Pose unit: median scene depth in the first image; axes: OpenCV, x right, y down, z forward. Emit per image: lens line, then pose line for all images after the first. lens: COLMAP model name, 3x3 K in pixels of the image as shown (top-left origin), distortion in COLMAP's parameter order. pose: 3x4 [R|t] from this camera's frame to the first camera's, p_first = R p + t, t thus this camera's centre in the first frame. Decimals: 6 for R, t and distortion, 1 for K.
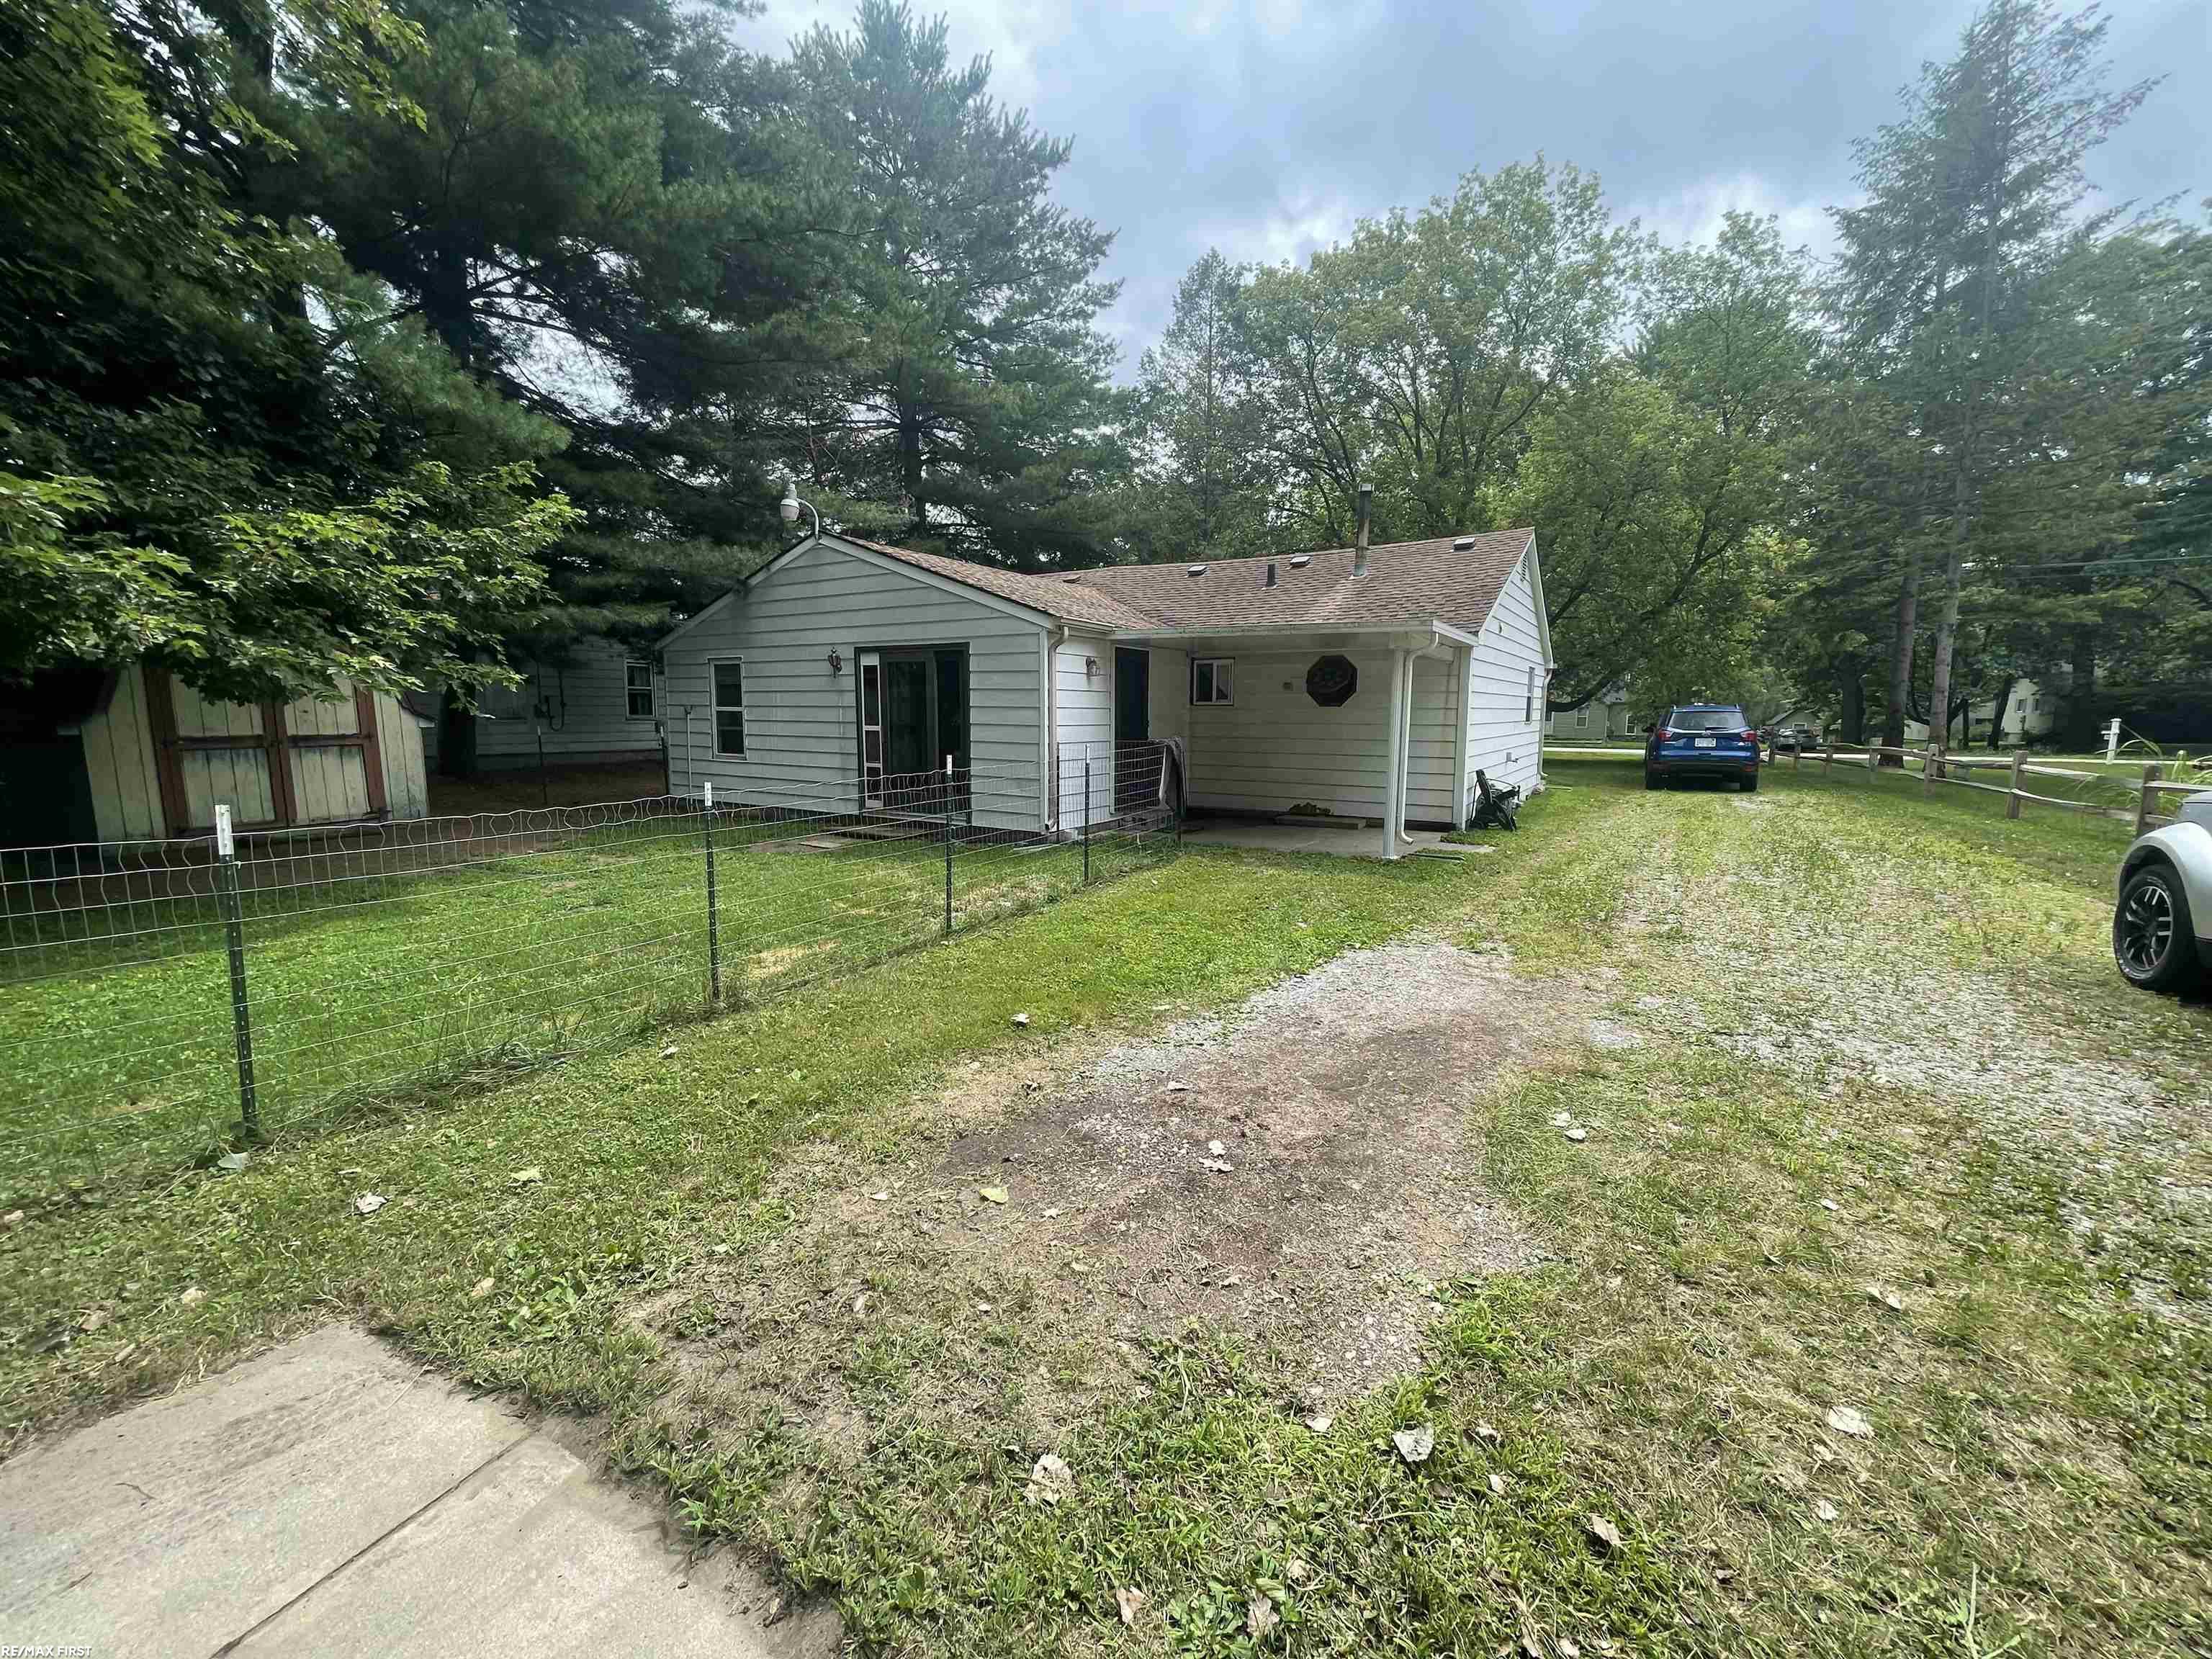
lens RADIAL K [[885.6, 0, 1111.3], [0, 885.6, 826.1], [0, 0, 1]] dist [0.001454, 0.000134]
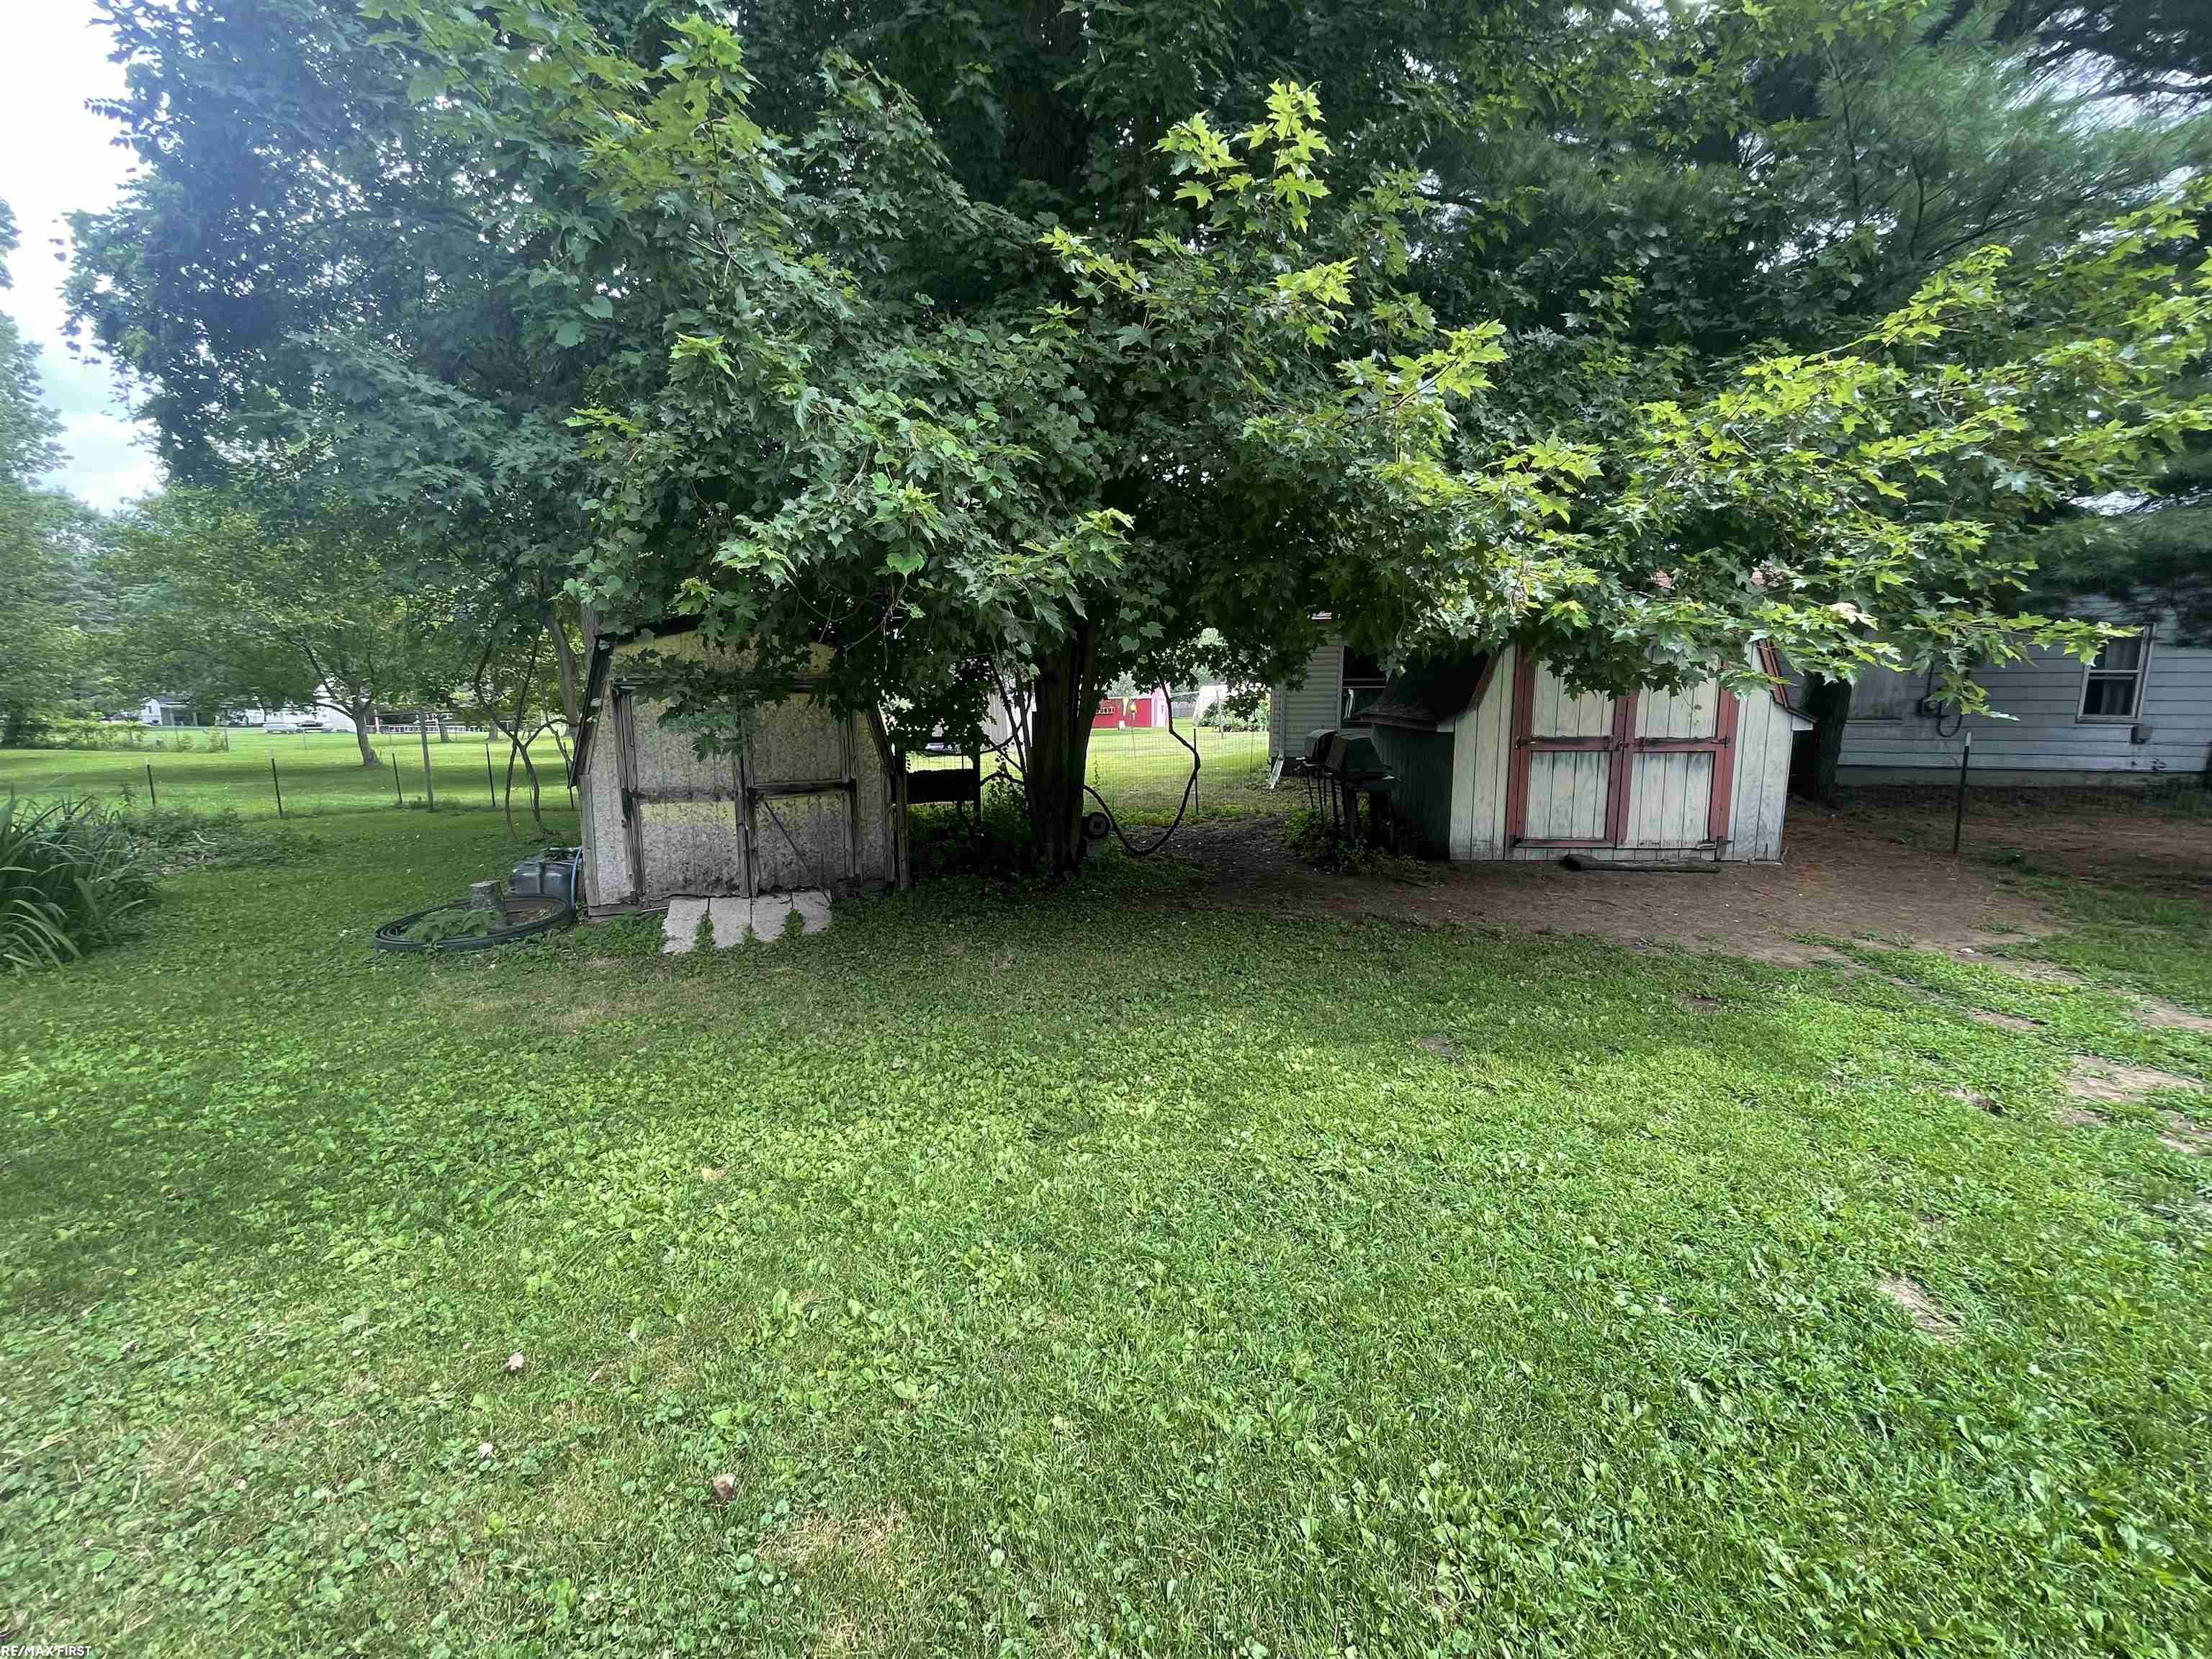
lens RADIAL K [[885.6, 0, 1111.3], [0, 885.6, 826.1], [0, 0, 1]] dist [0.001454, 0.000134]
pose [[0.317703, 0.130115, -0.939220, -0.373090], [-0.125959, 0.987553, 0.094204, -0.046264], [0.939787, 0.088374, 0.330138, 0.349596]]
